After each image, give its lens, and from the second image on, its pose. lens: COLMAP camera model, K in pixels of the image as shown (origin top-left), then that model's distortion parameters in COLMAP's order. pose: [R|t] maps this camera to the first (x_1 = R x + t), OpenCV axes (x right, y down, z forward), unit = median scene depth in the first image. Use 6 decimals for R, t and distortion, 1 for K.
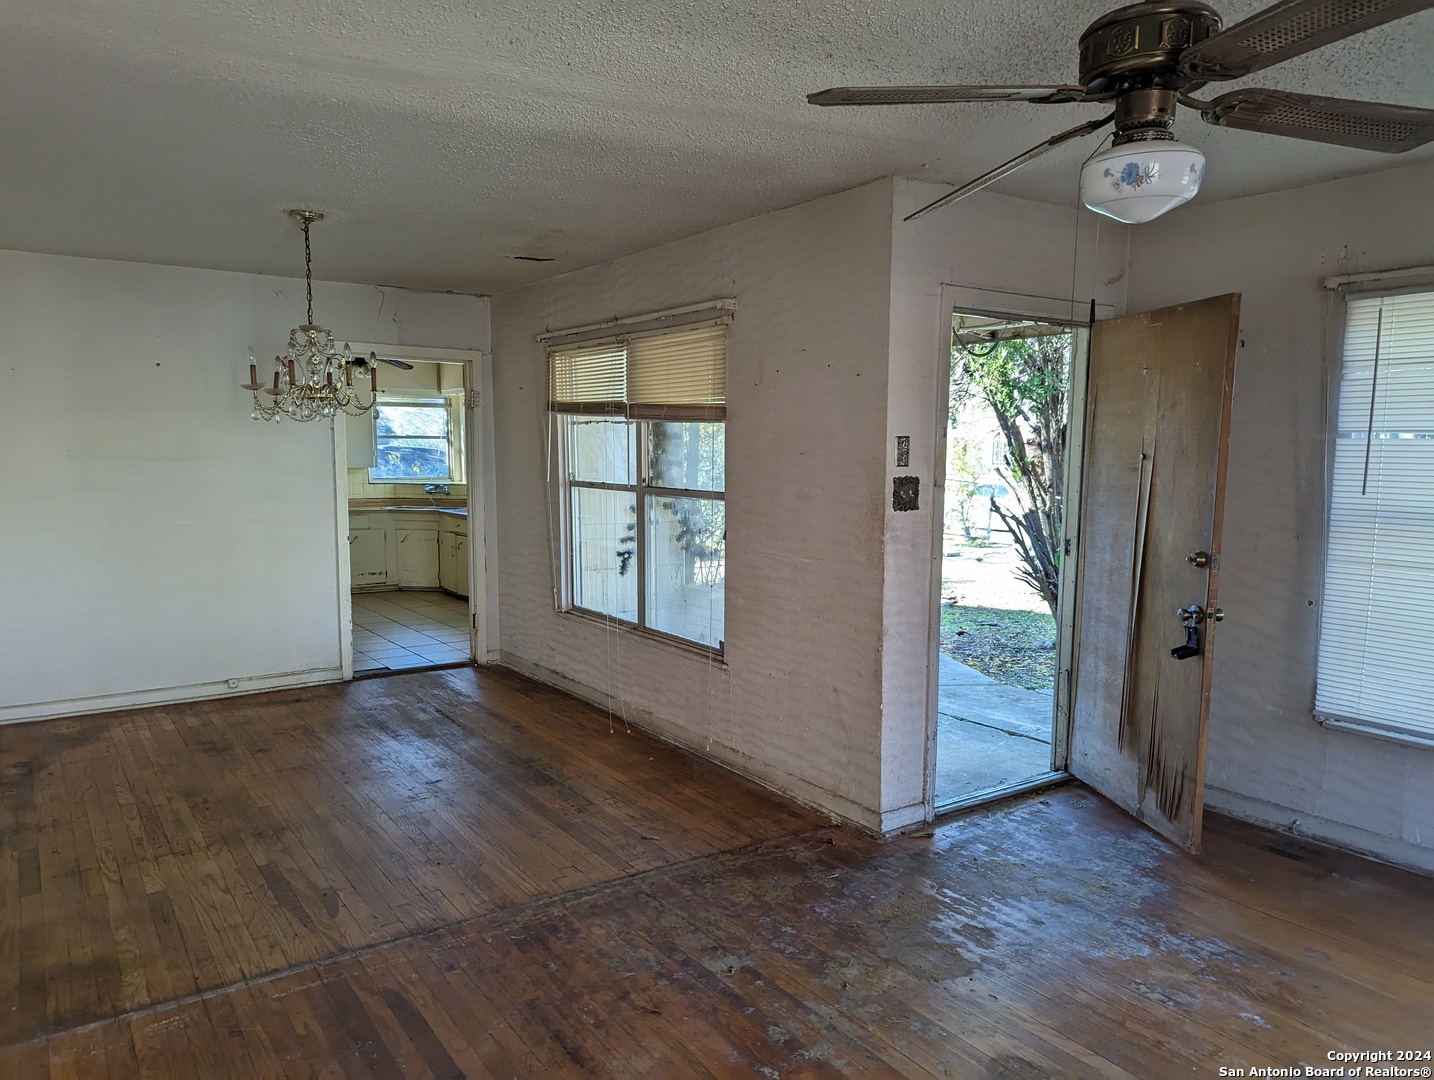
lens RADIAL K [[1008.3, 0, 717.1], [0, 1008.3, 547.6], [0, 0, 1]] dist [0.064529, -0.056983]
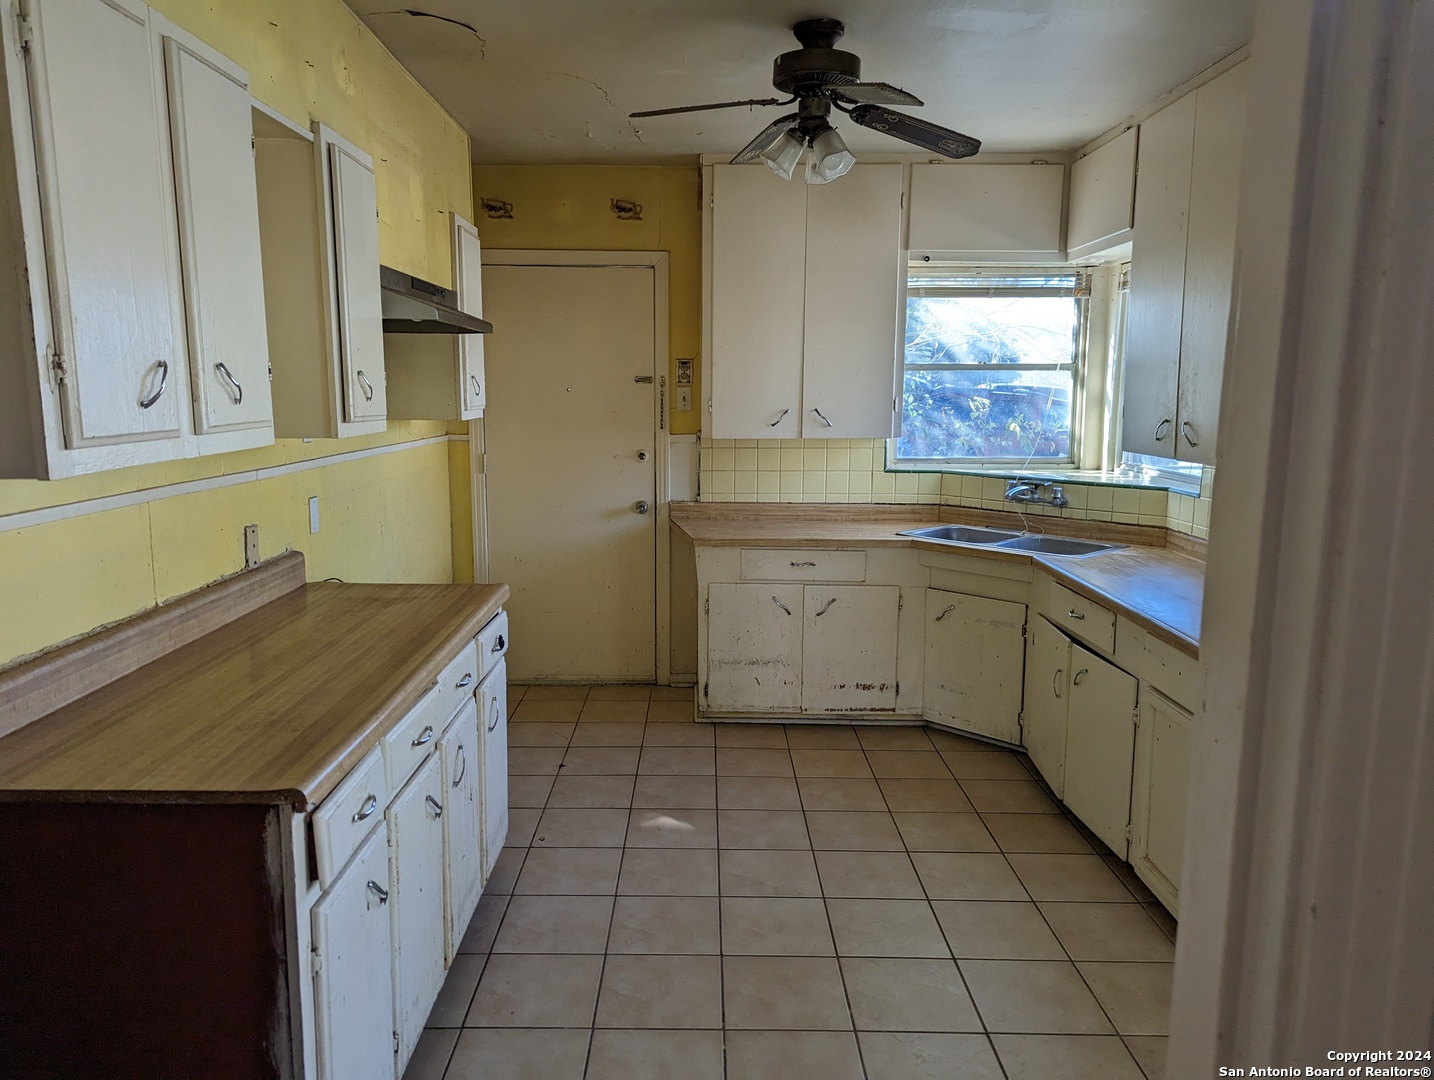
lens RADIAL K [[1008.3, 0, 708.5], [0, 1008.3, 524.8], [0, 0, 1]] dist [0.064529, -0.056983]
pose [[0.820422, 0.085195, -0.565376, -0.145343], [-0.062926, 0.996284, 0.058815, -0.058482], [0.568286, -0.012676, 0.822734, 0.562078]]
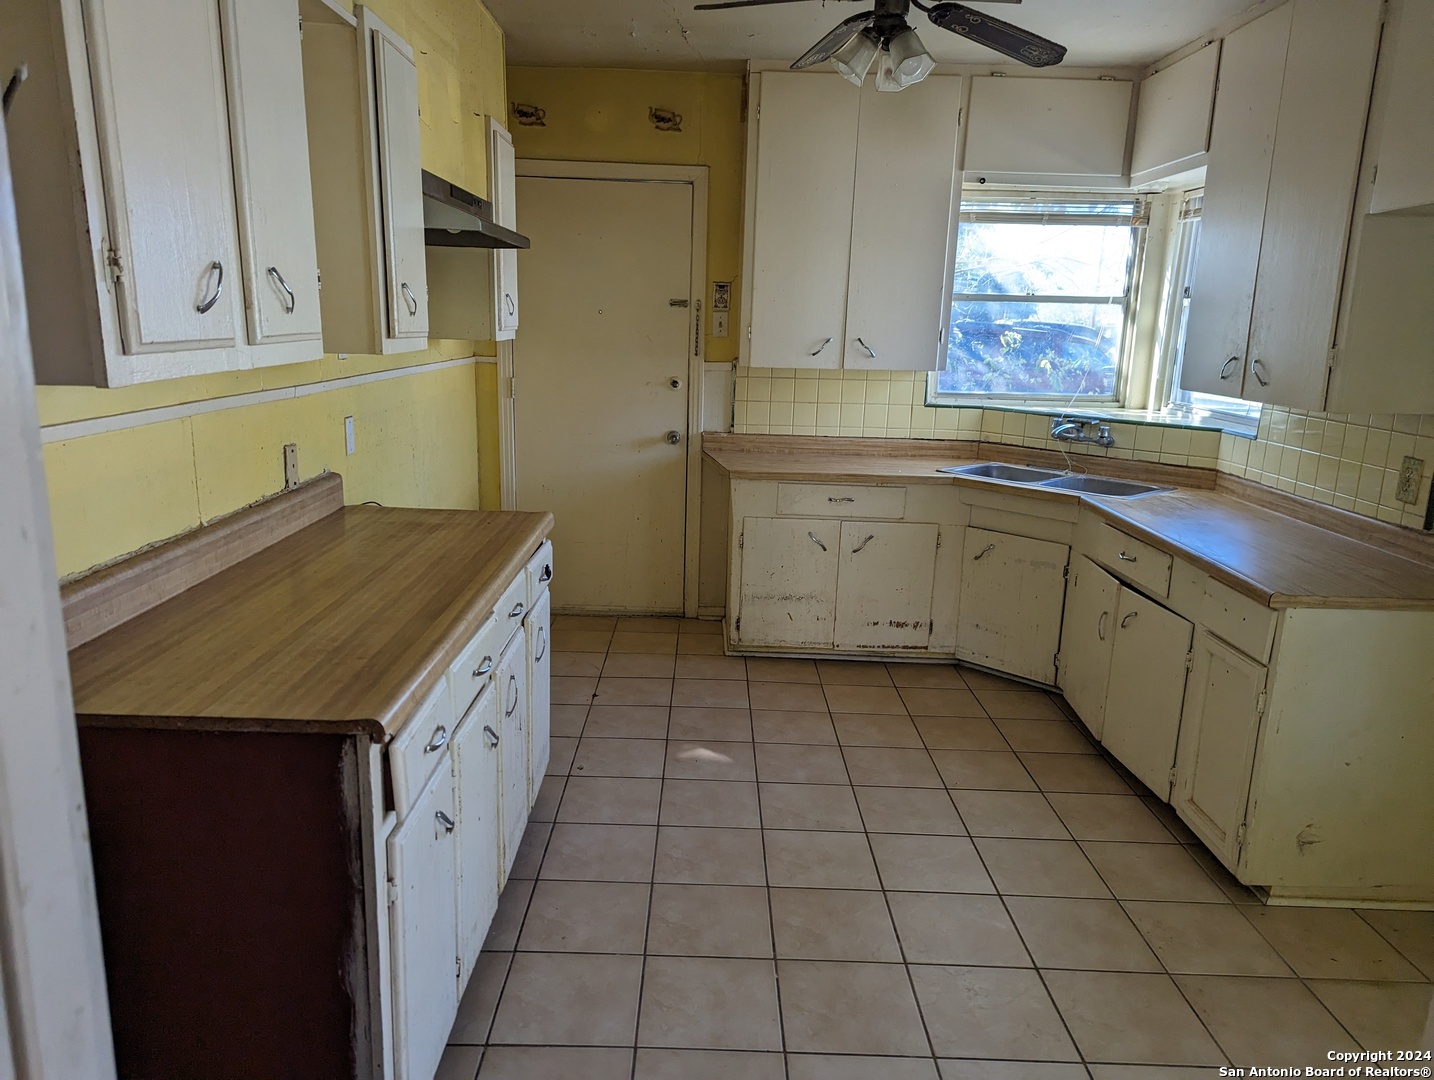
lens RADIAL K [[1008.3, 0, 716.9], [0, 1008.3, 546.7], [0, 0, 1]] dist [0.064529, -0.056983]
pose [[0.821343, 0.153850, -0.549296, -0.160641], [-0.087313, 0.985503, 0.145469, -0.056492], [0.563713, -0.071519, 0.822869, 0.561362]]
